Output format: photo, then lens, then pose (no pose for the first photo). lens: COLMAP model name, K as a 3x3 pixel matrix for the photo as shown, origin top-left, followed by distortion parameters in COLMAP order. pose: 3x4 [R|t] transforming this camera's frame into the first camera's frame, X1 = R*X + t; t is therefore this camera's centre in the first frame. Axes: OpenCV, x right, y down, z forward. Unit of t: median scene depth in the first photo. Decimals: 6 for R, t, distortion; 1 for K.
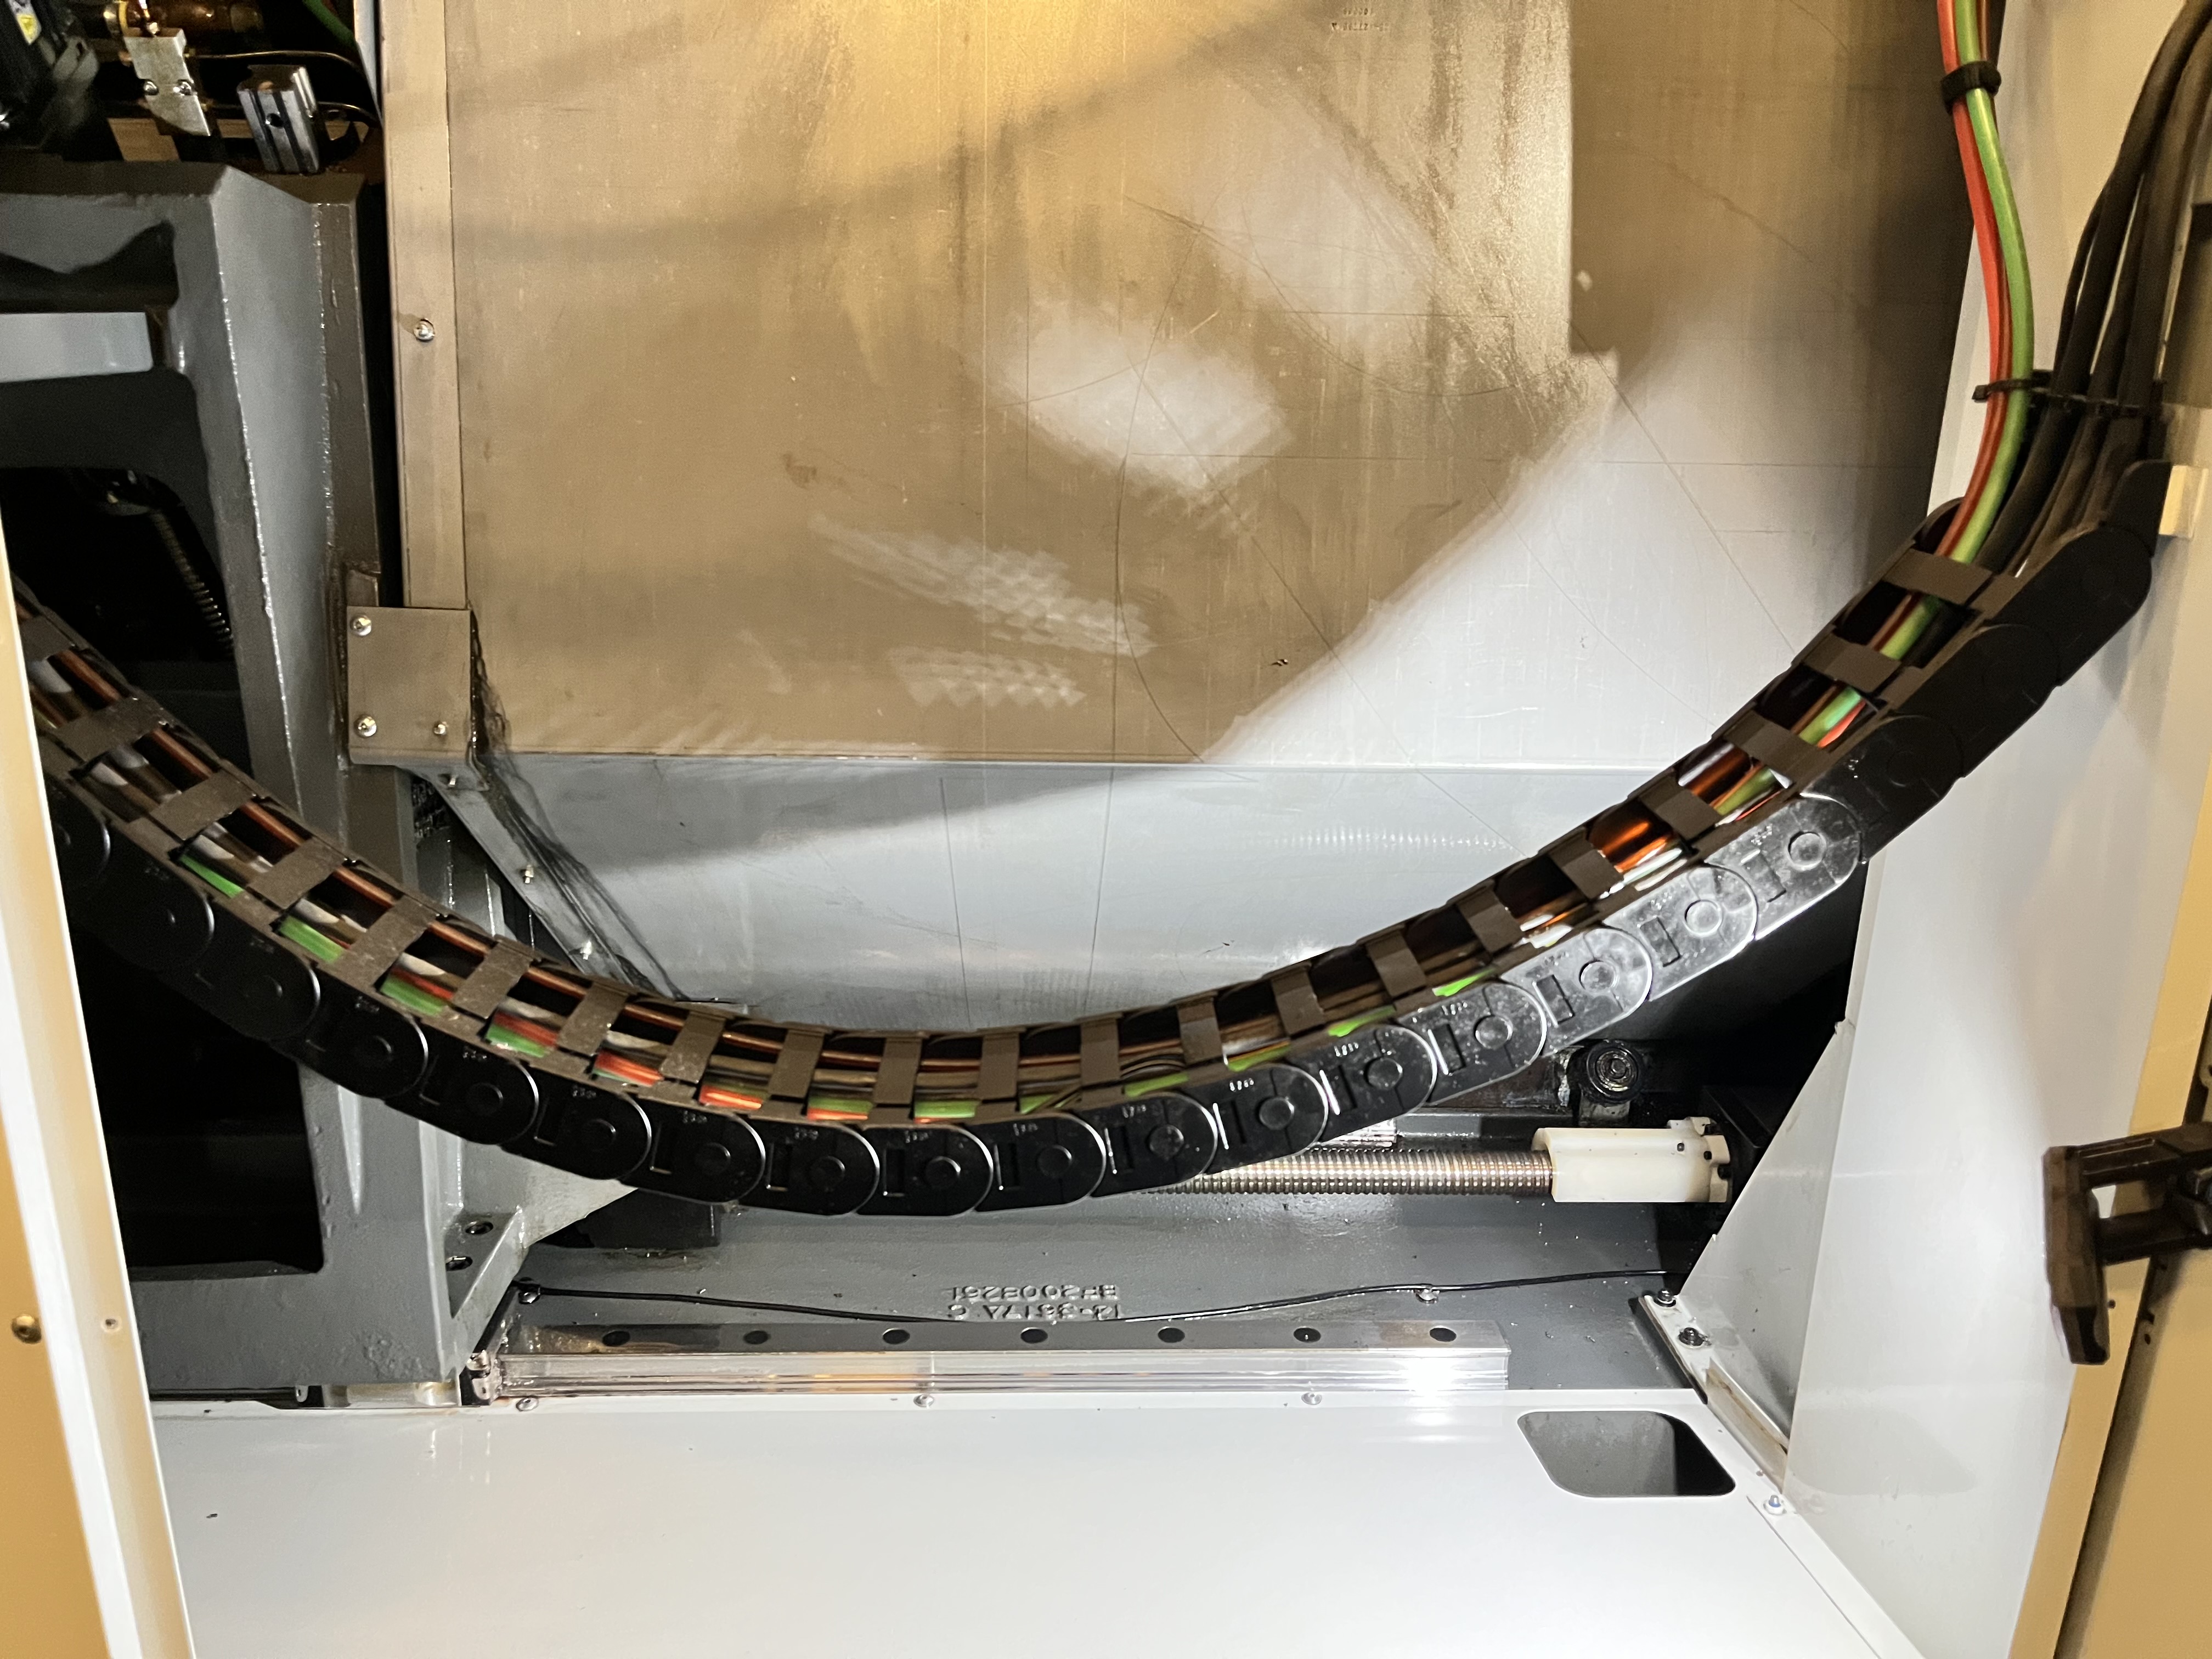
lens RADIAL K [[1692.4, 0, 1100.8], [0, 1692.4, 826.9], [0, 0, 1]] dist [0.030479, -0.015657]
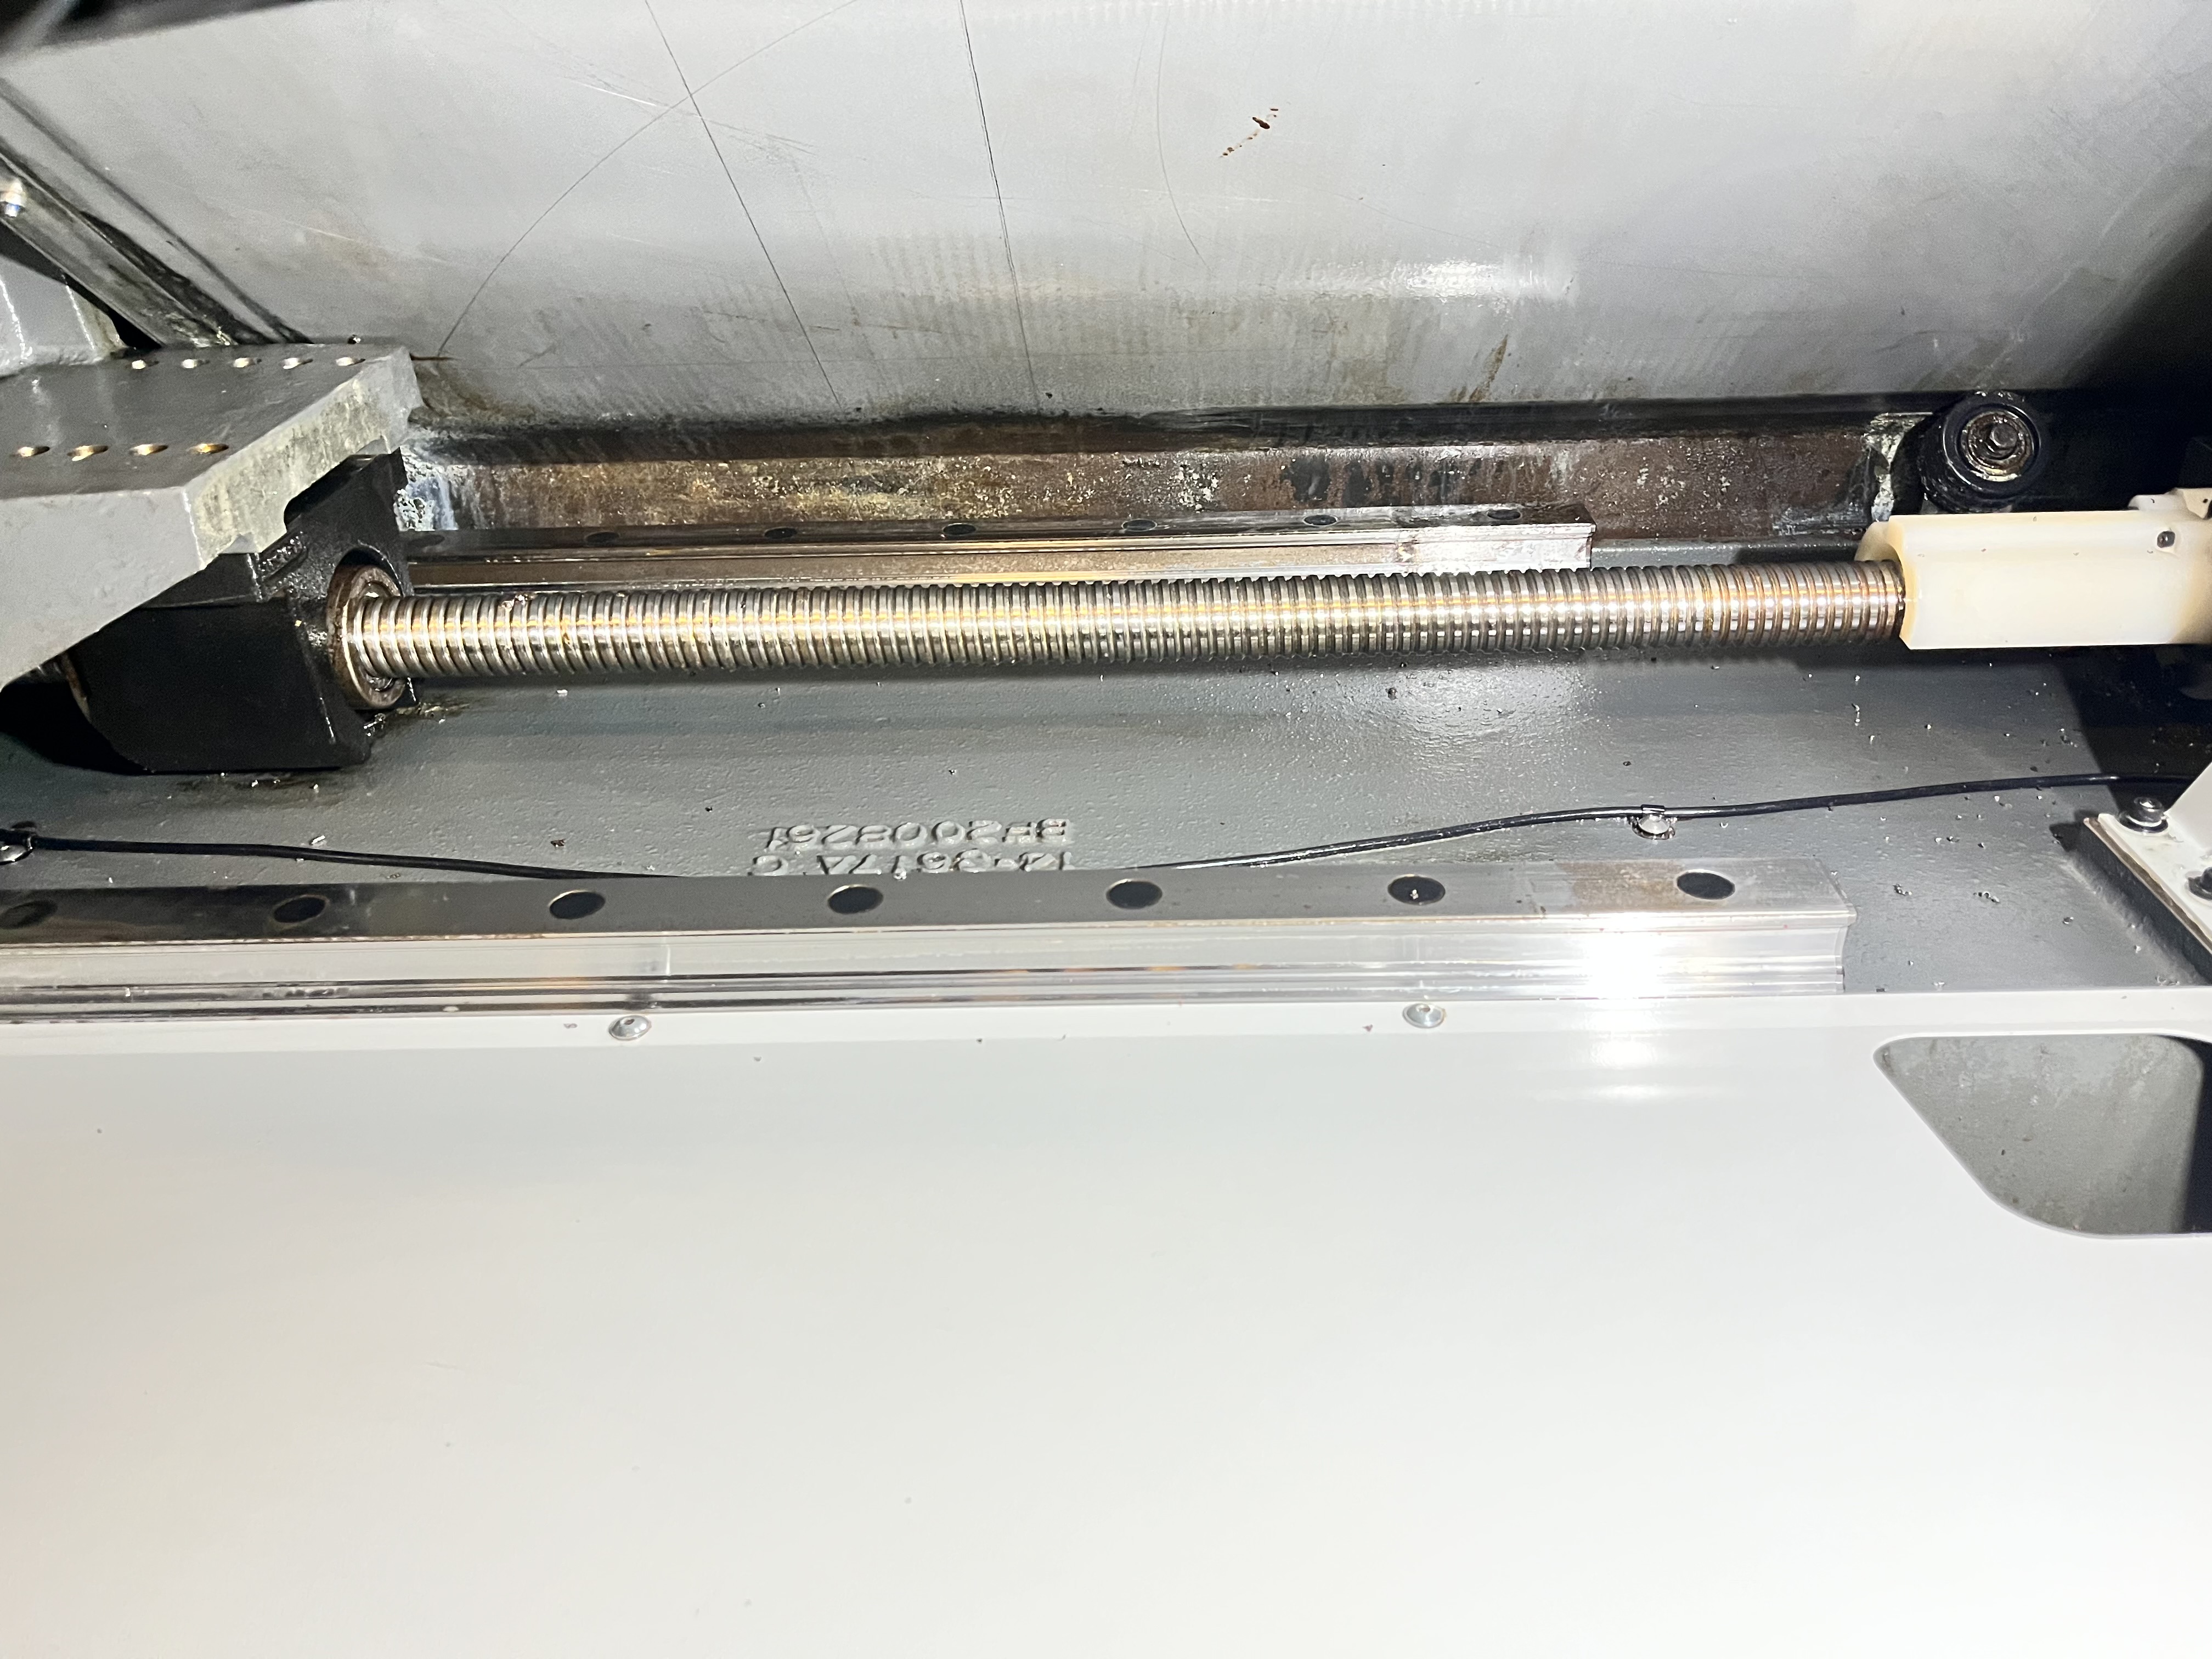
lens RADIAL K [[1692.4, 0, 1108.3], [0, 1692.4, 833.9], [0, 0, 1]] dist [0.030479, -0.015657]
pose [[0.996531, -0.017969, -0.081260, 0.067910], [0.035592, 0.974631, 0.220970, 0.160618], [0.075228, -0.223096, 0.971889, 0.488328]]
